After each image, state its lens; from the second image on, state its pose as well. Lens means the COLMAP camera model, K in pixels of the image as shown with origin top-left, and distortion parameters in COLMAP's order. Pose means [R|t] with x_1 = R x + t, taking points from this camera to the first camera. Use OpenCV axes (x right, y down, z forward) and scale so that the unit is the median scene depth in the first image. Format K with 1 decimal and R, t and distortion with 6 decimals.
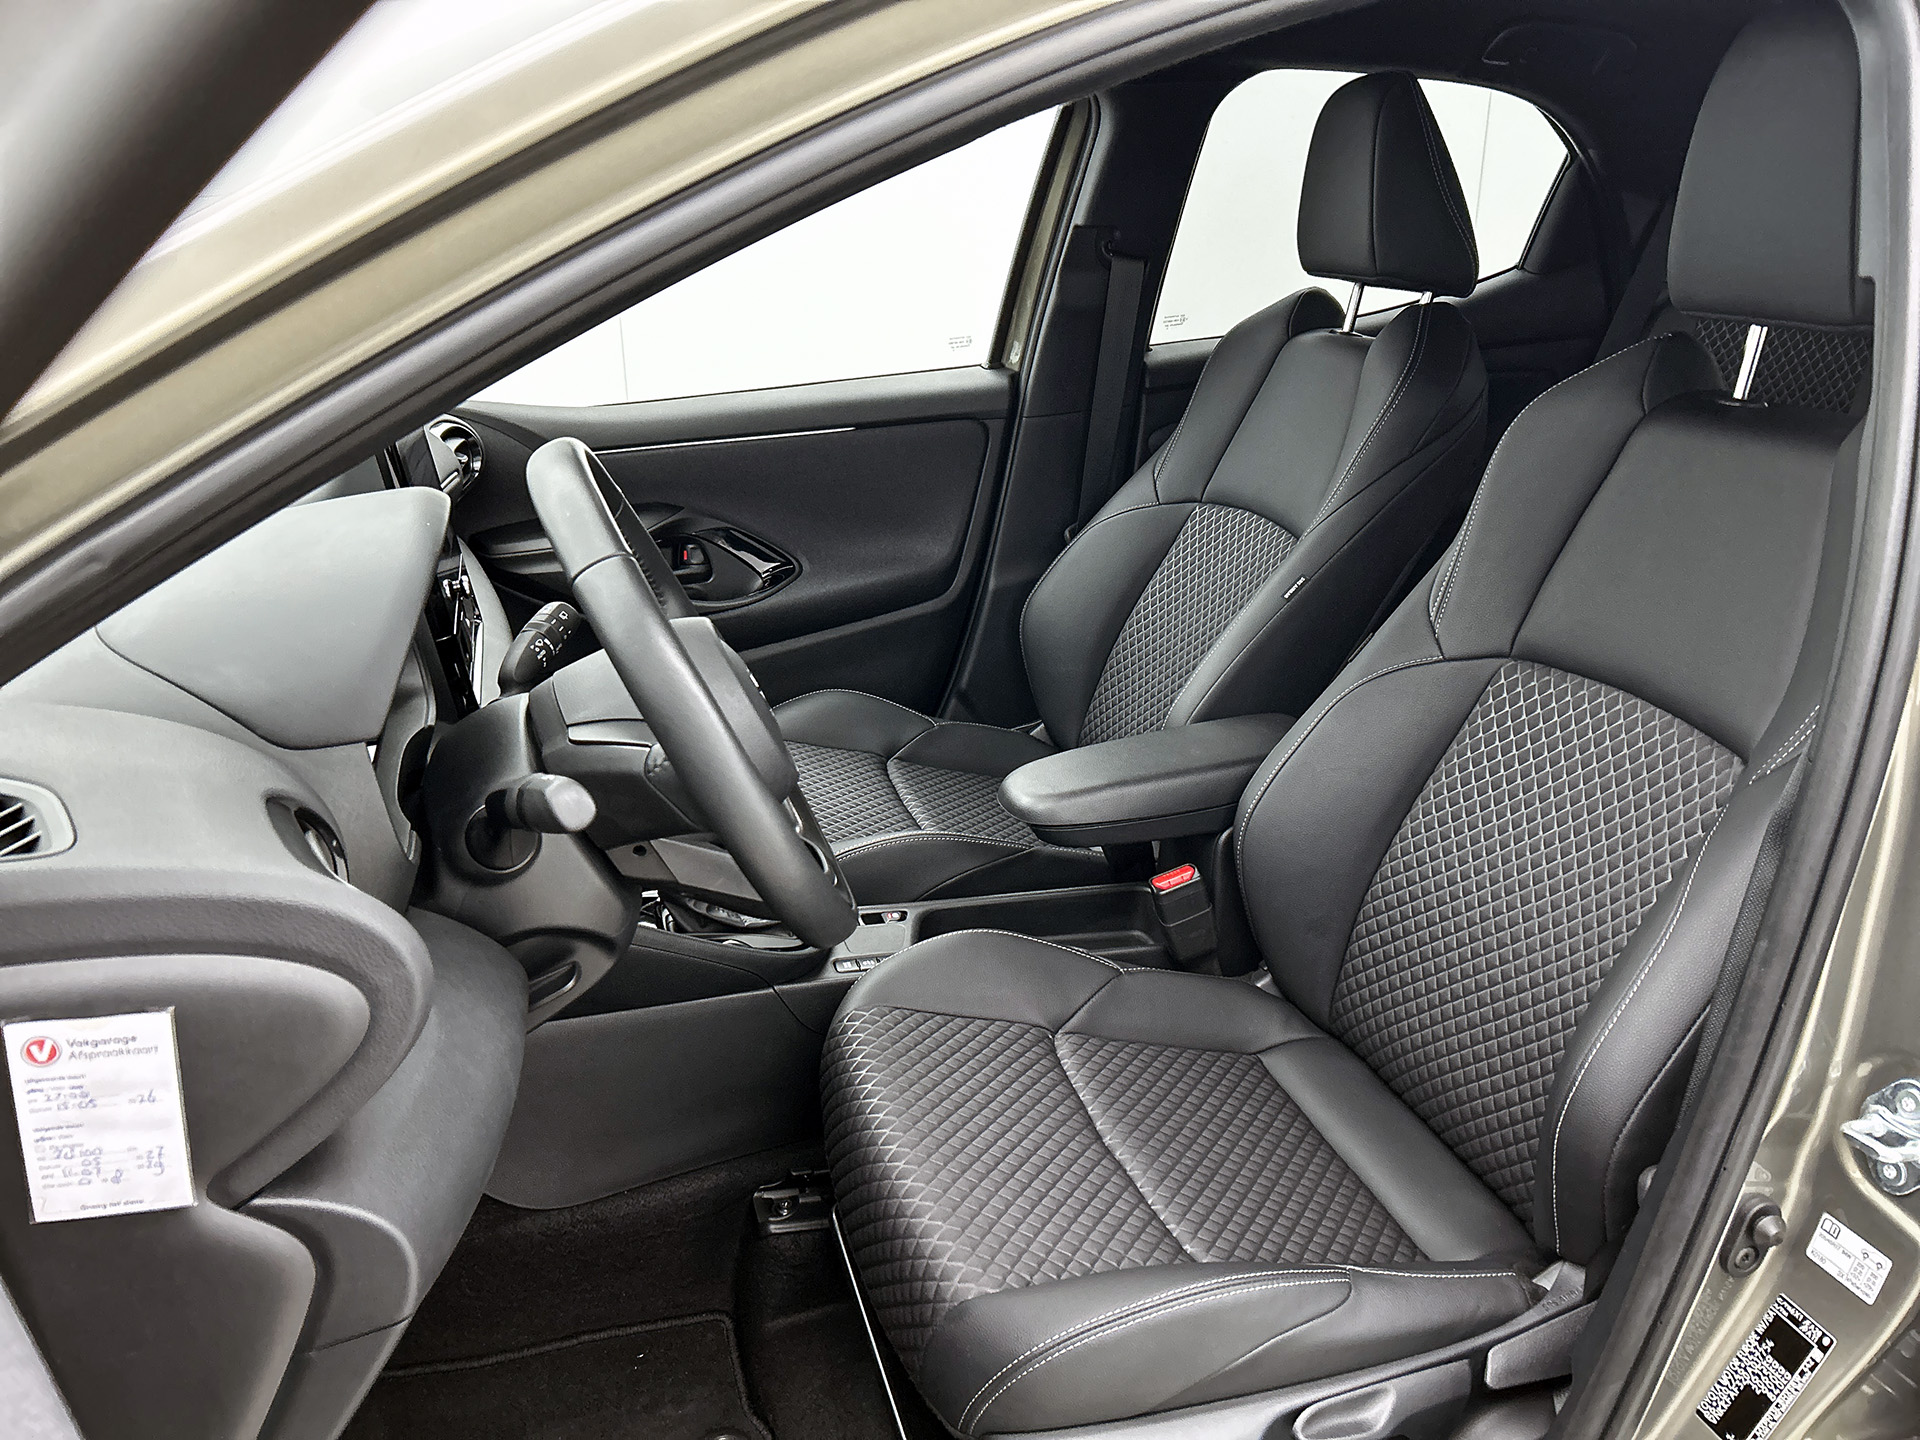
lens RADIAL K [[1454.2, 0, 966.6], [0, 1454.2, 724.7], [0, 0, 1]] dist [0.011241, -0.024451]
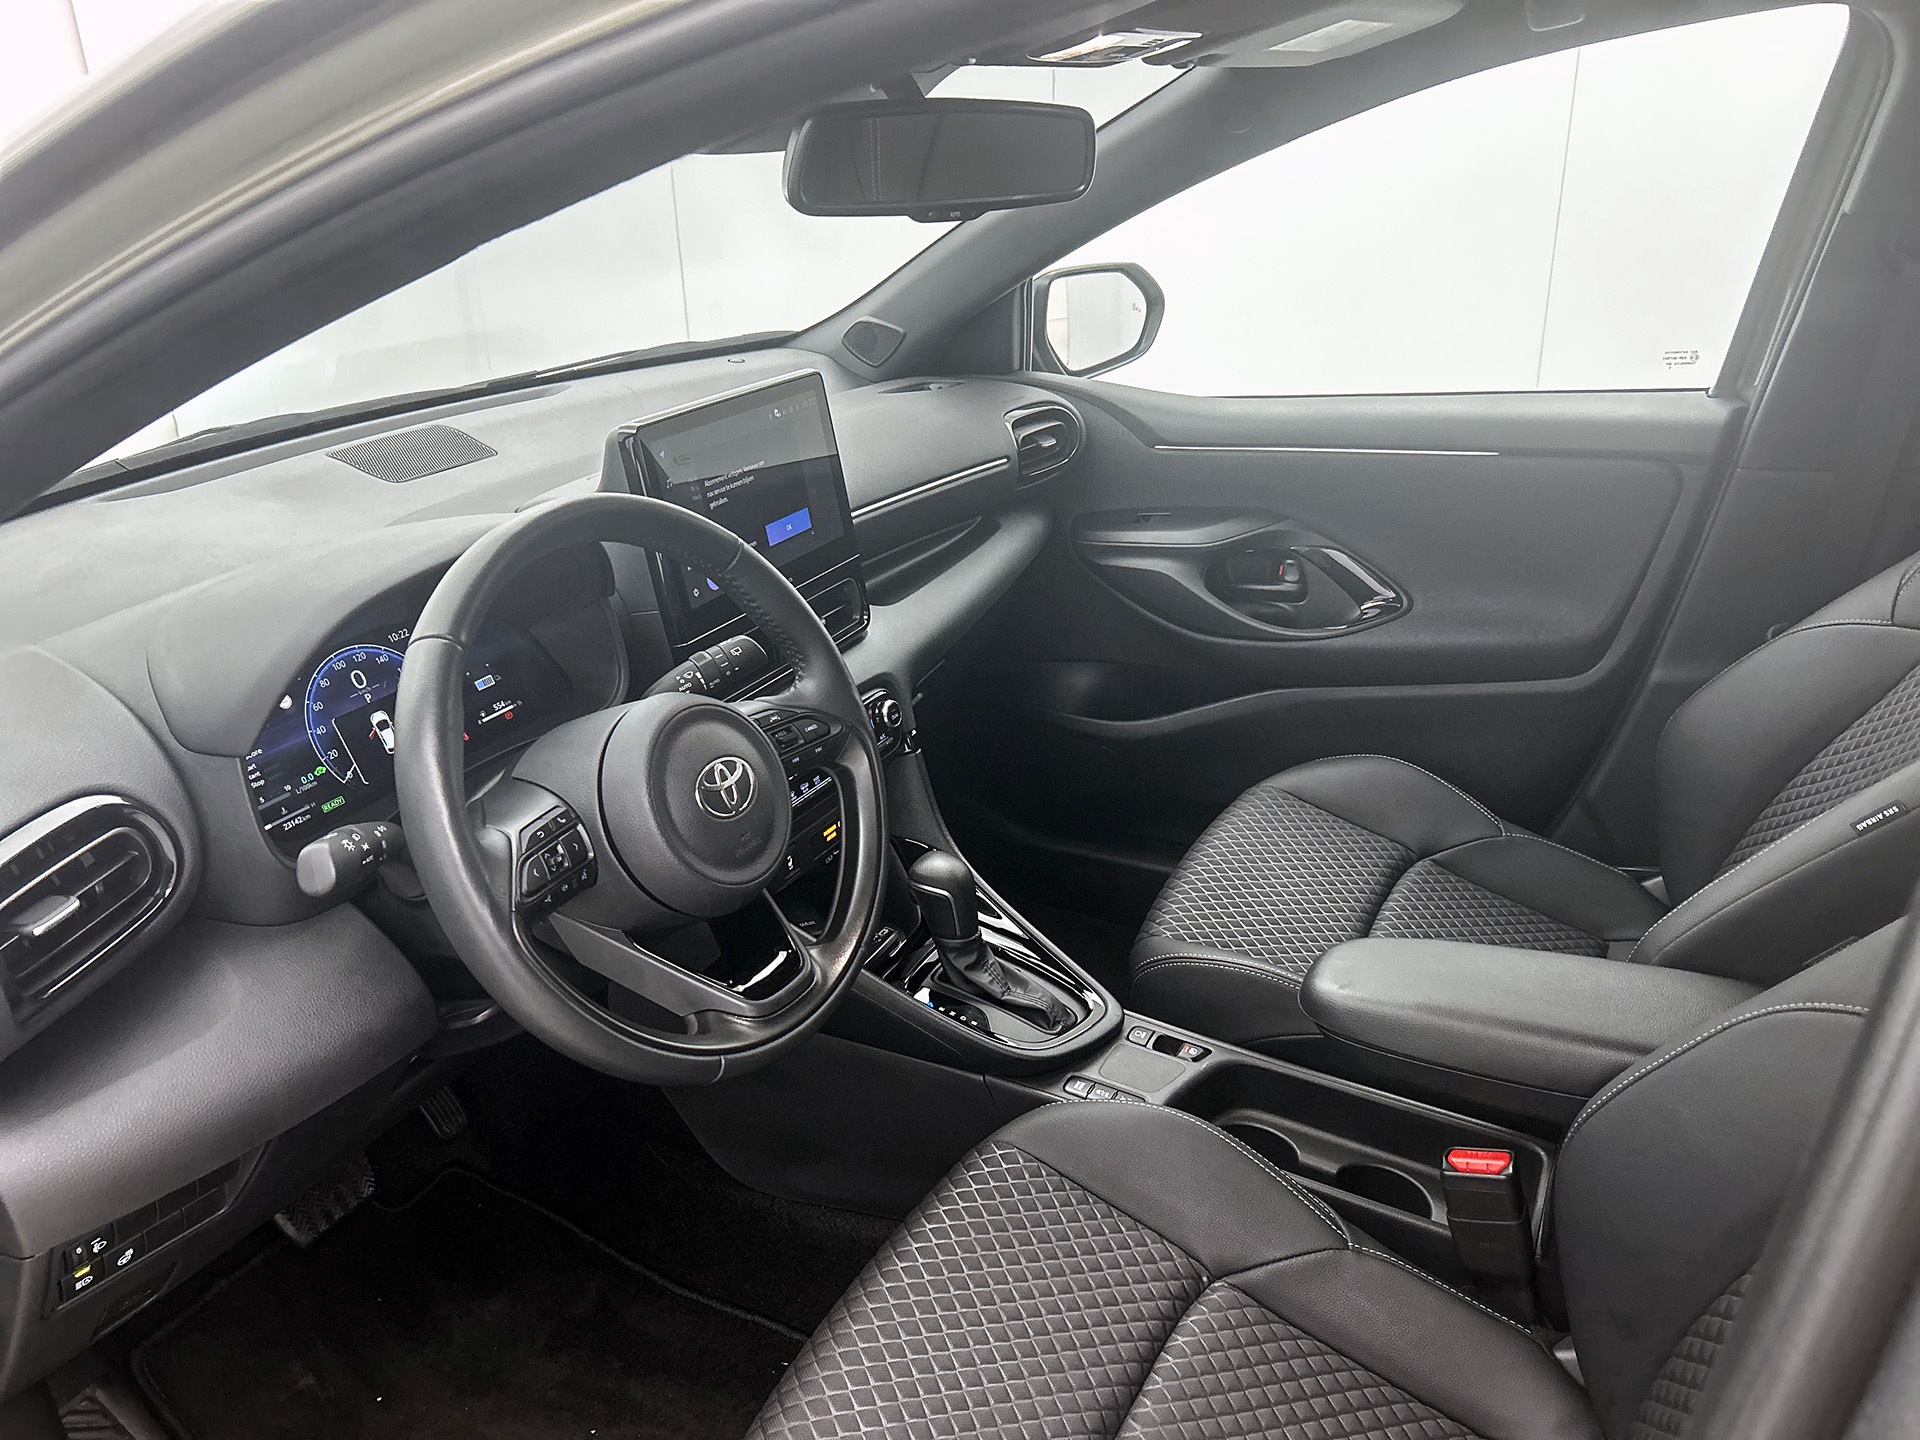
lens RADIAL K [[1454.2, 0, 960.6], [0, 1454.2, 713.8], [0, 0, 1]] dist [0.011241, -0.024451]
pose [[0.716751, 0.249173, -0.651291, 0.271780], [-0.210689, 0.967711, 0.138366, -0.112904], [0.664739, 0.038046, 0.746106, 0.202810]]
